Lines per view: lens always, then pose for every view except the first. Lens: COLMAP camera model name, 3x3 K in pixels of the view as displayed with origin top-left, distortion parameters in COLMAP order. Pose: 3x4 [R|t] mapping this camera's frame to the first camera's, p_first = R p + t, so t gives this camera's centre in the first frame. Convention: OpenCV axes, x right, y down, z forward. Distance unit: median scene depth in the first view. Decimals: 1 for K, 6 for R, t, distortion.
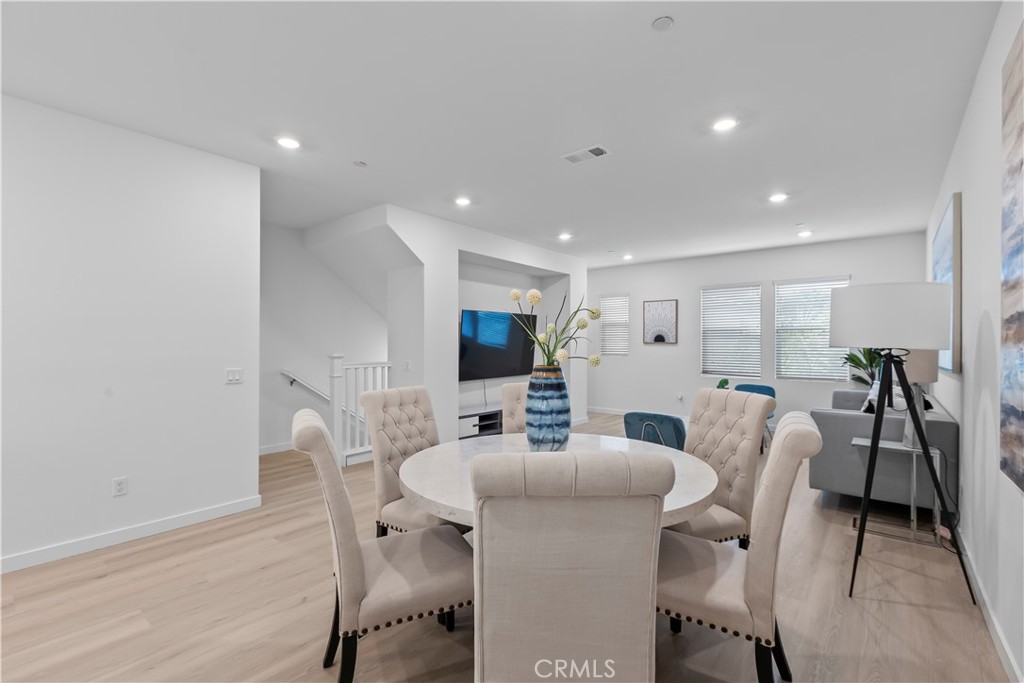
lens RADIAL K [[449.1, 0, 524.6], [0, 449.1, 345.7], [0, 0, 1]] dist [0.000422, -0.000355]
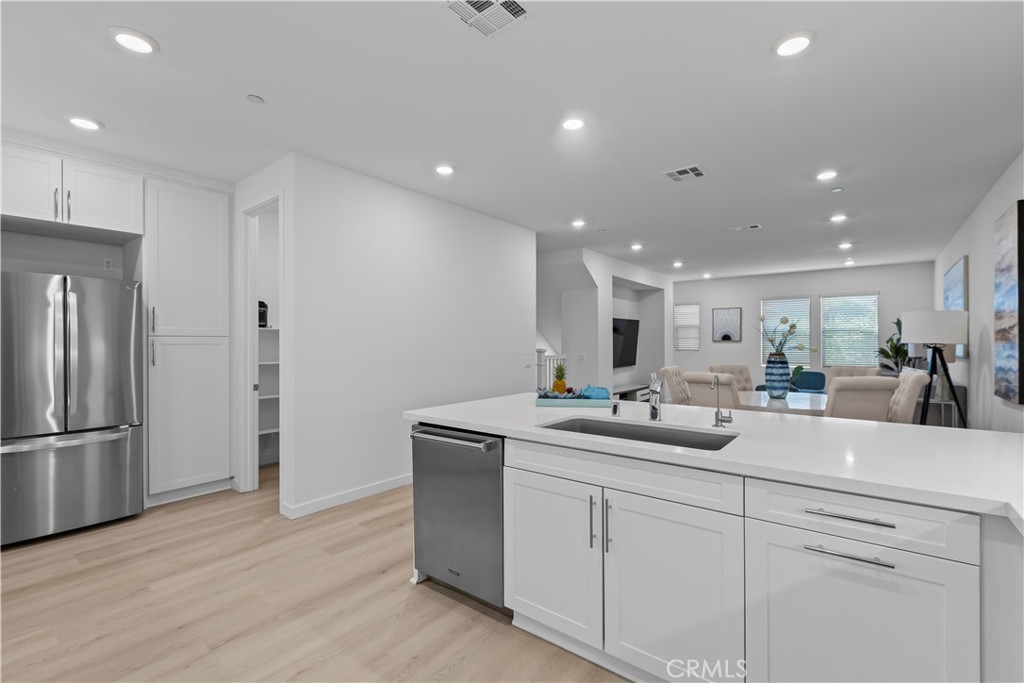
lens RADIAL K [[455.5, 0, 516.8], [0, 455.5, 343.0], [0, 0, 1]] dist [-0.001108, -0.000420]
pose [[0.999682, -0.002807, 0.025059, -0.448251], [0.002859, 0.999994, -0.002065, 0.000705], [-0.025053, 0.002136, 0.999684, -0.393660]]
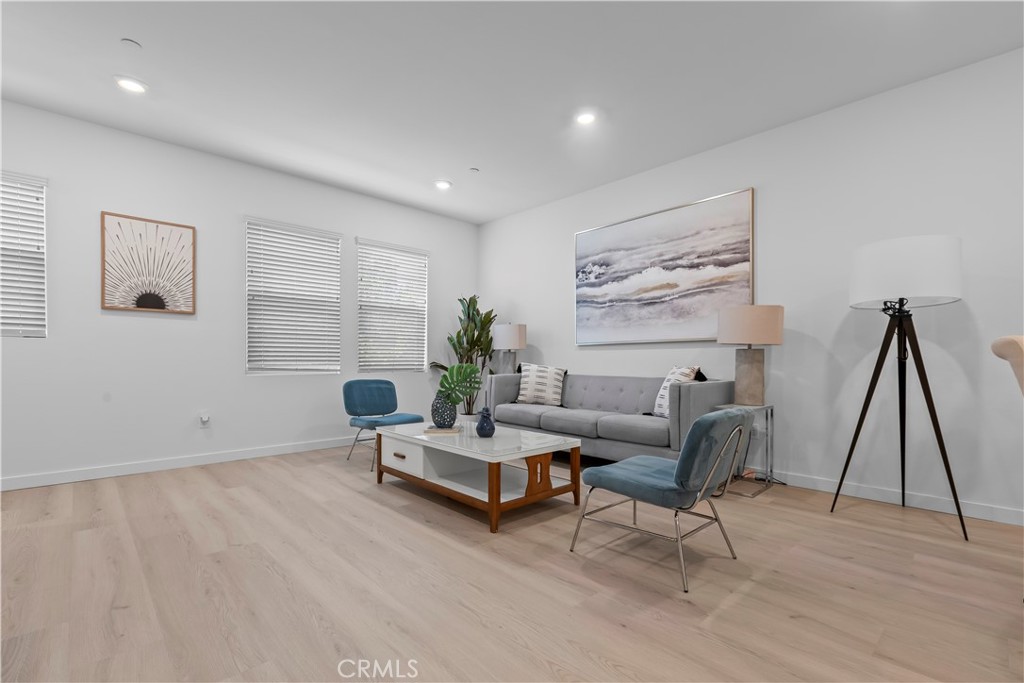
lens RADIAL K [[449.1, 0, 524.6], [0, 449.1, 345.7], [0, 0, 1]] dist [0.000422, -0.000355]
pose [[0.103441, 0.023906, 0.994348, -0.160515], [0.001361, 0.999707, -0.024176, 0.056049], [-0.994635, 0.003854, 0.103379, 0.758952]]
